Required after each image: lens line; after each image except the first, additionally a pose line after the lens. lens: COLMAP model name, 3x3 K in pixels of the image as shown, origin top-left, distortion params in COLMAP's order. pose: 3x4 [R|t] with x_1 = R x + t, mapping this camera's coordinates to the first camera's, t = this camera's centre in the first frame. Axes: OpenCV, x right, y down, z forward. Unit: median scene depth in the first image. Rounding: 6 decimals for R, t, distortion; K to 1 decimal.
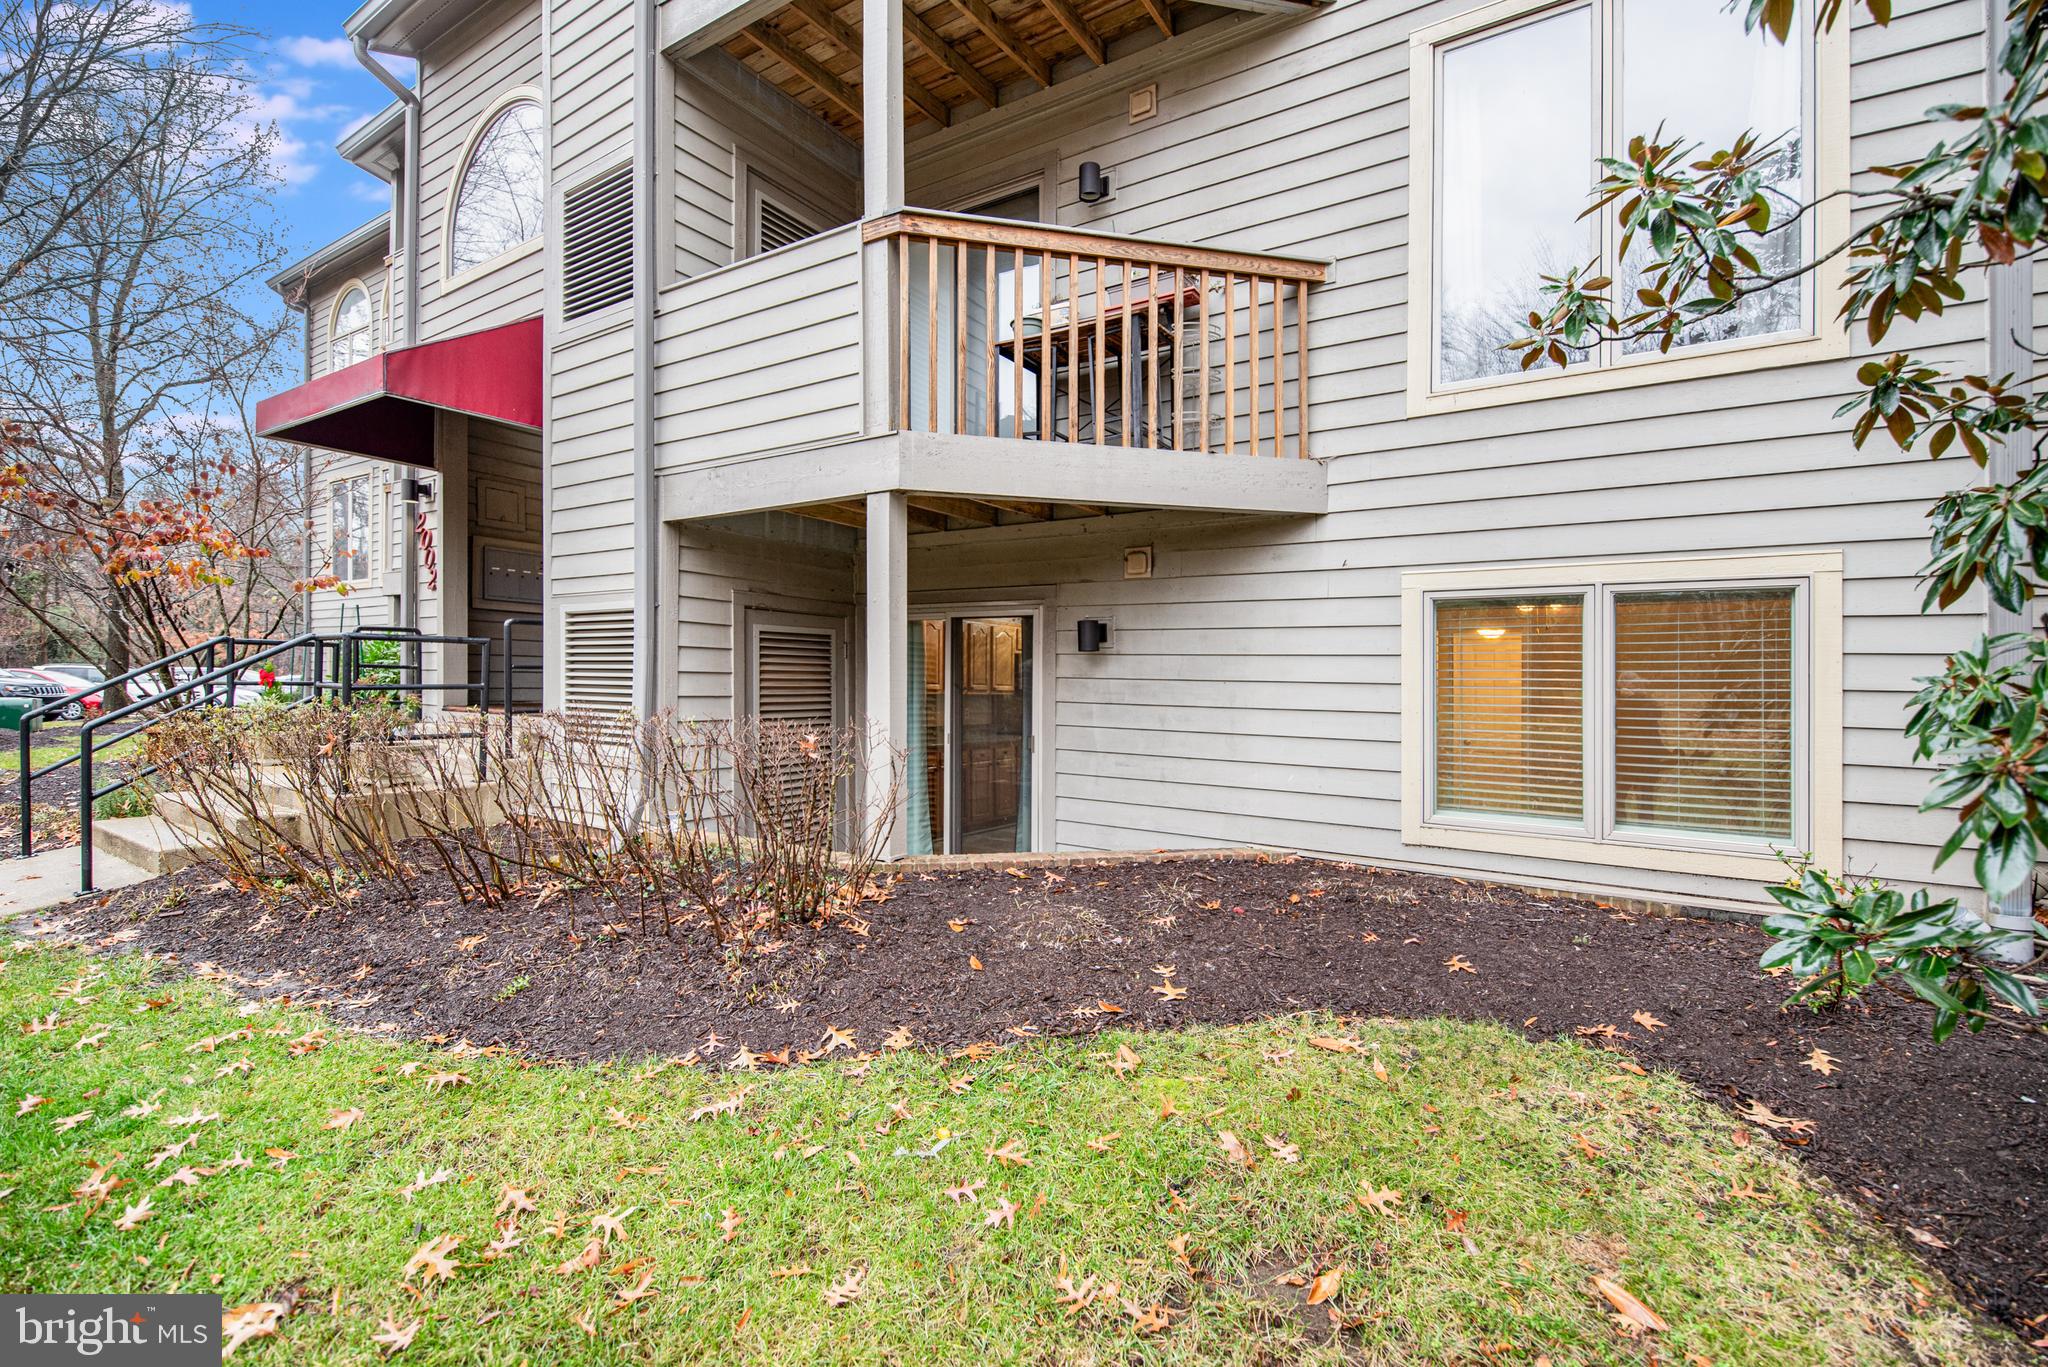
lens RADIAL K [[903.9, 0, 1021.9], [0, 903.9, 690.9], [0, 0, 1]] dist [-0.002093, -0.000527]
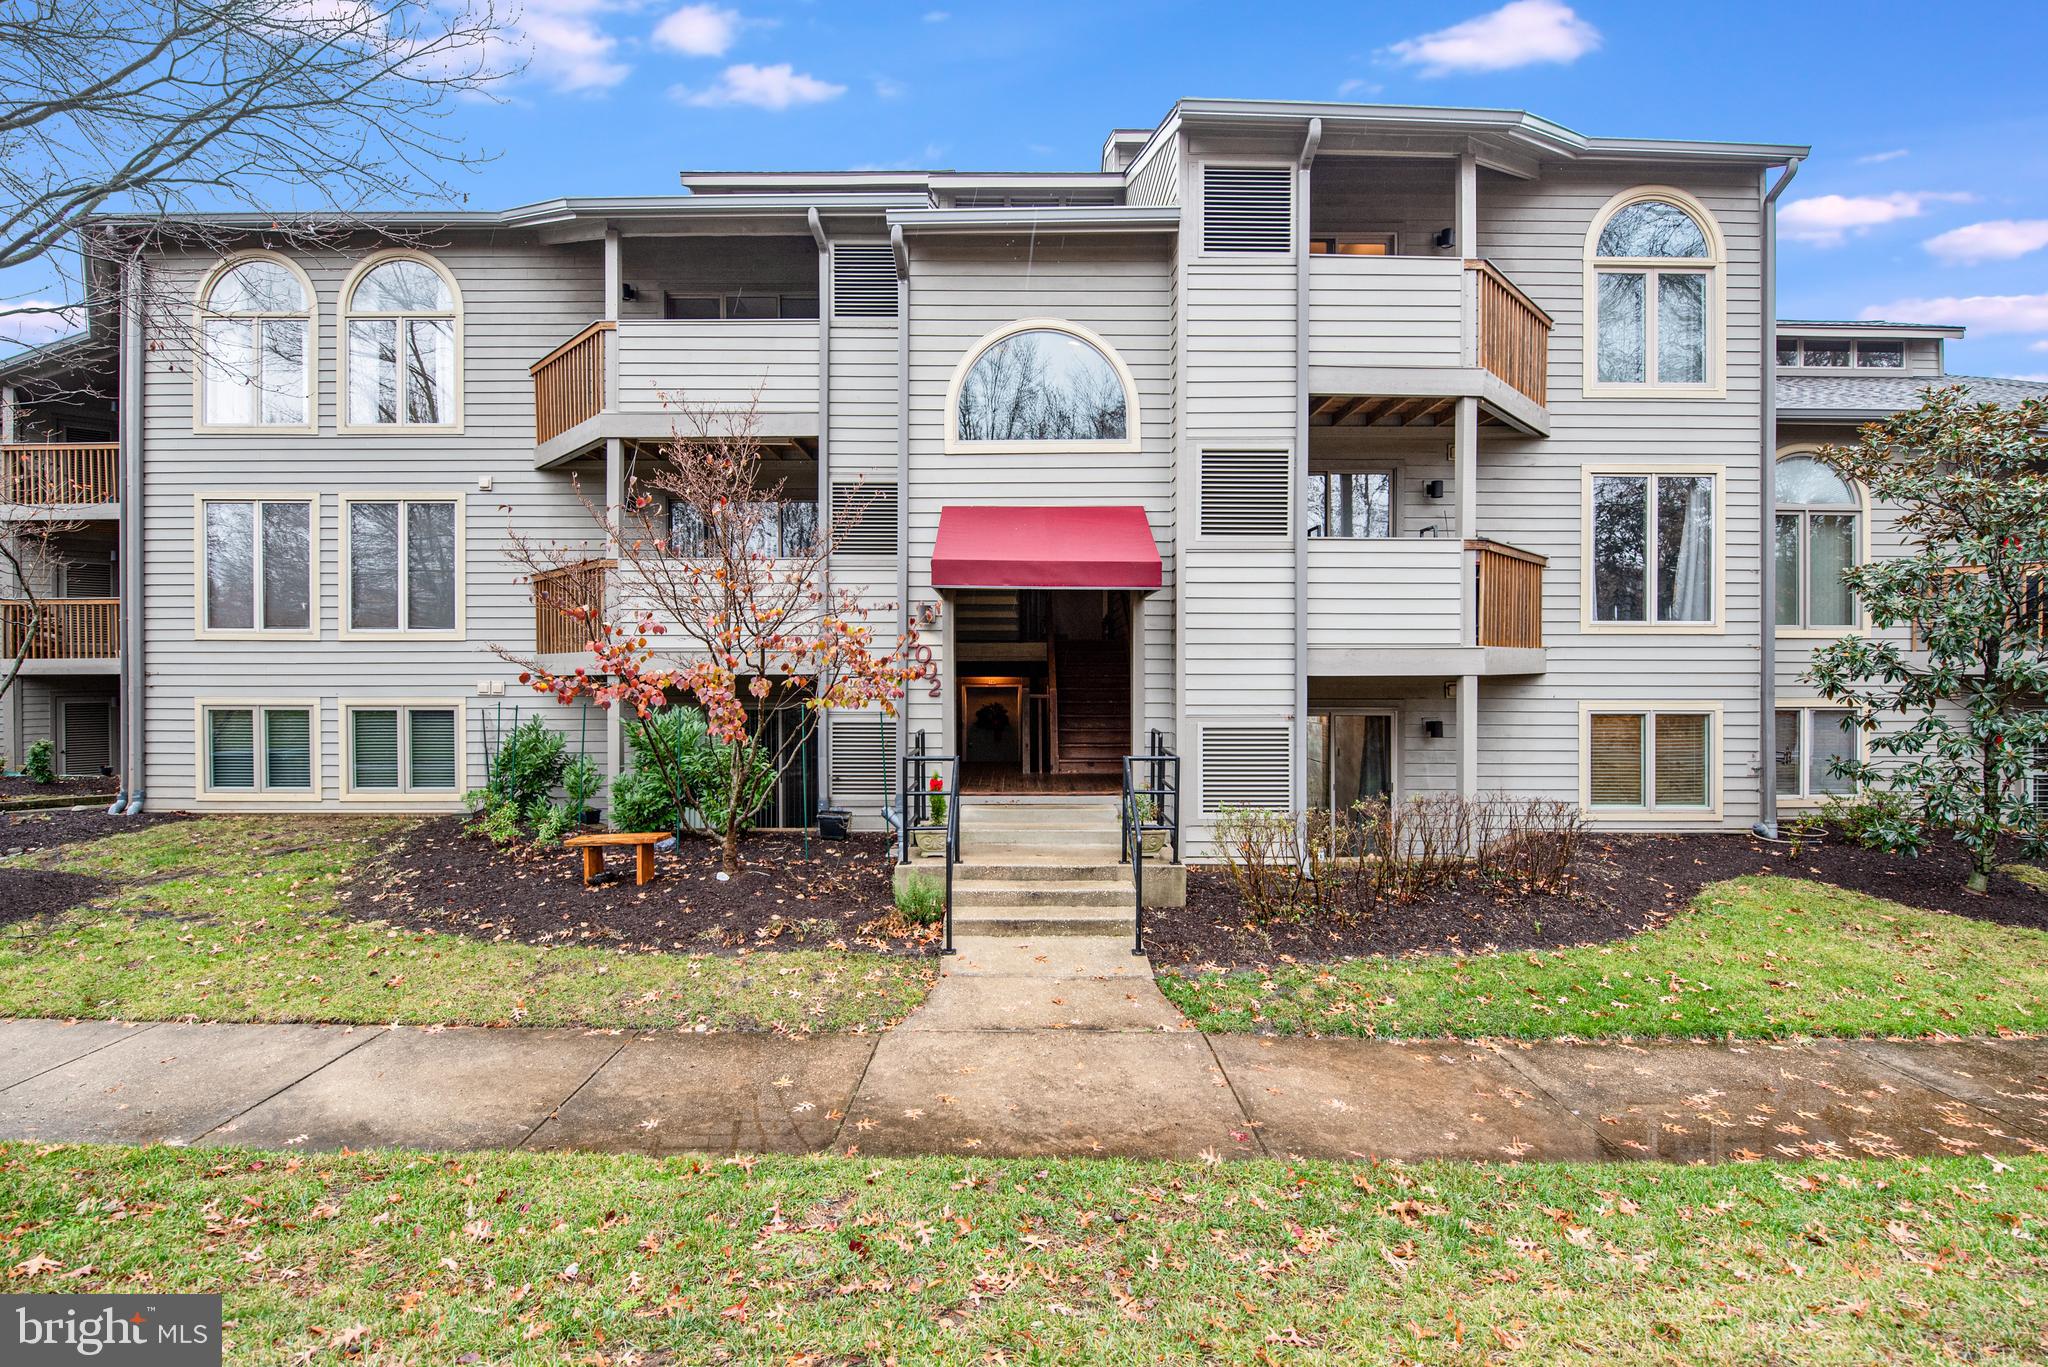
lens RADIAL K [[903.9, 0, 1021.9], [0, 903.9, 690.9], [0, 0, 1]] dist [-0.002093, -0.000527]
pose [[0.837434, -0.019538, 0.546190, -1.919481], [0.018881, 0.999799, 0.006815, -0.192570], [-0.546213, 0.004606, 0.837634, -0.136019]]
